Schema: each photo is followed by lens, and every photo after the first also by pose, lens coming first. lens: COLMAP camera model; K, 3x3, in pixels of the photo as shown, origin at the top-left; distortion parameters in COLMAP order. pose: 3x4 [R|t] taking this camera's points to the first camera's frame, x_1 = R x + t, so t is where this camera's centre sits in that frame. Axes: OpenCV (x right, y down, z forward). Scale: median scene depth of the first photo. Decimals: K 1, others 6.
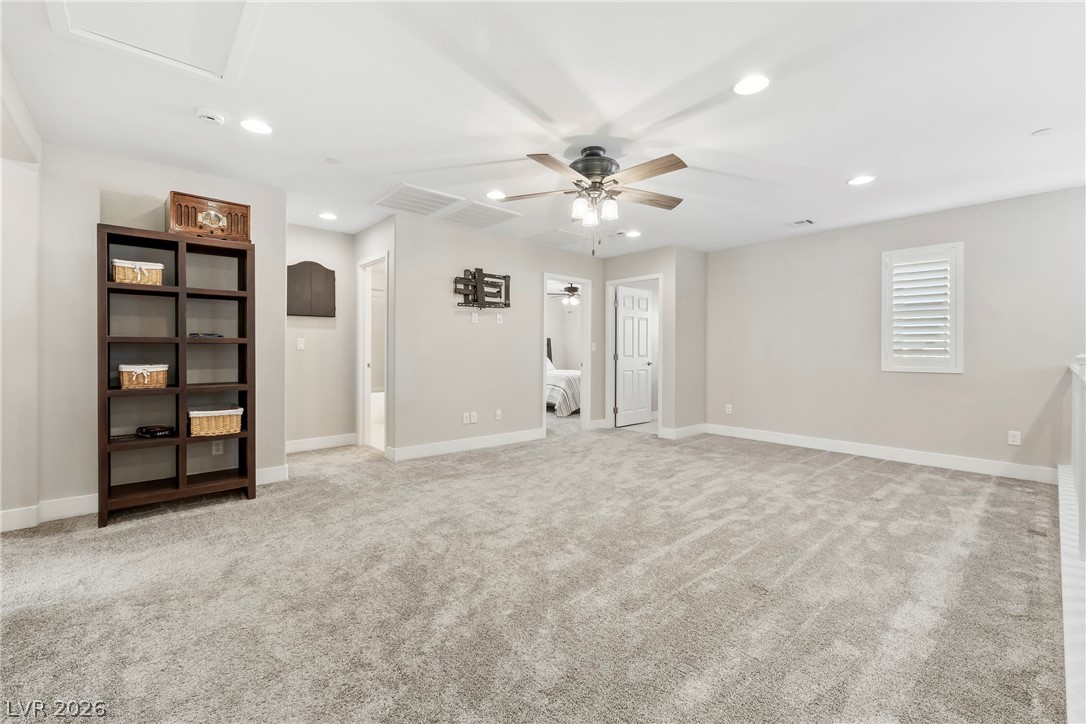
lens RADIAL K [[459.1, 0, 540.6], [0, 459.1, 359.4], [0, 0, 1]] dist [-0.003914, -0.000199]
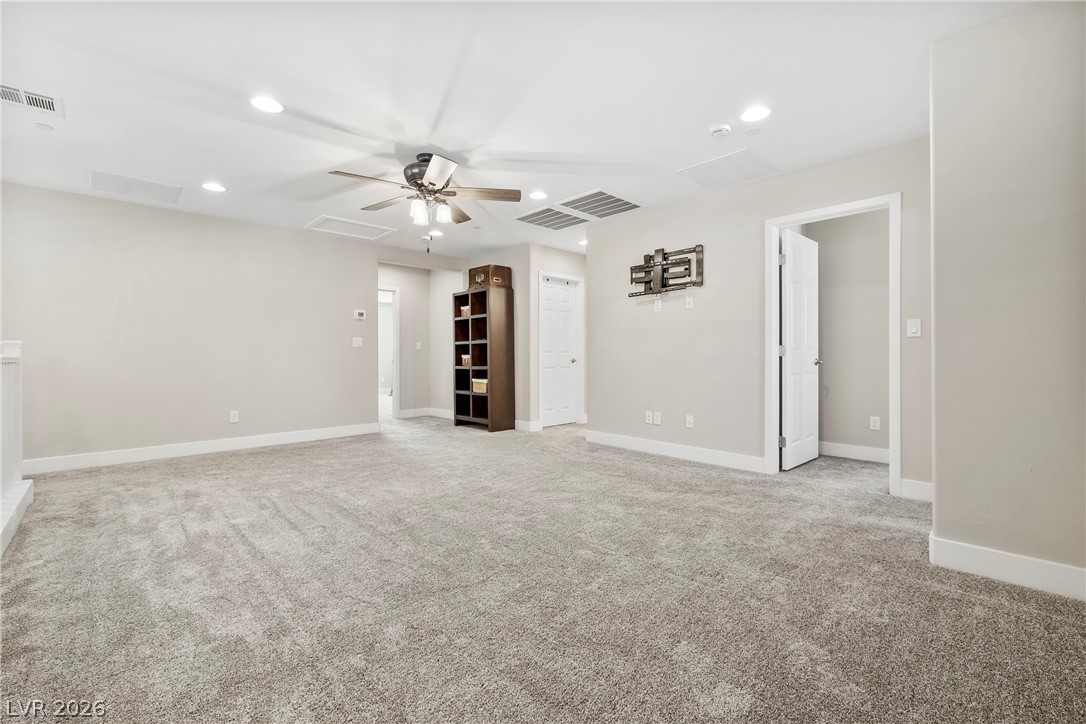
lens RADIAL K [[459.1, 0, 541.9], [0, 459.1, 356.4], [0, 0, 1]] dist [-0.003914, -0.000199]
pose [[0.041665, 0.002308, -0.999129, 0.727732], [-0.011499, 0.999932, 0.001831, 0.007680], [0.999065, 0.011412, 0.041688, 0.735586]]
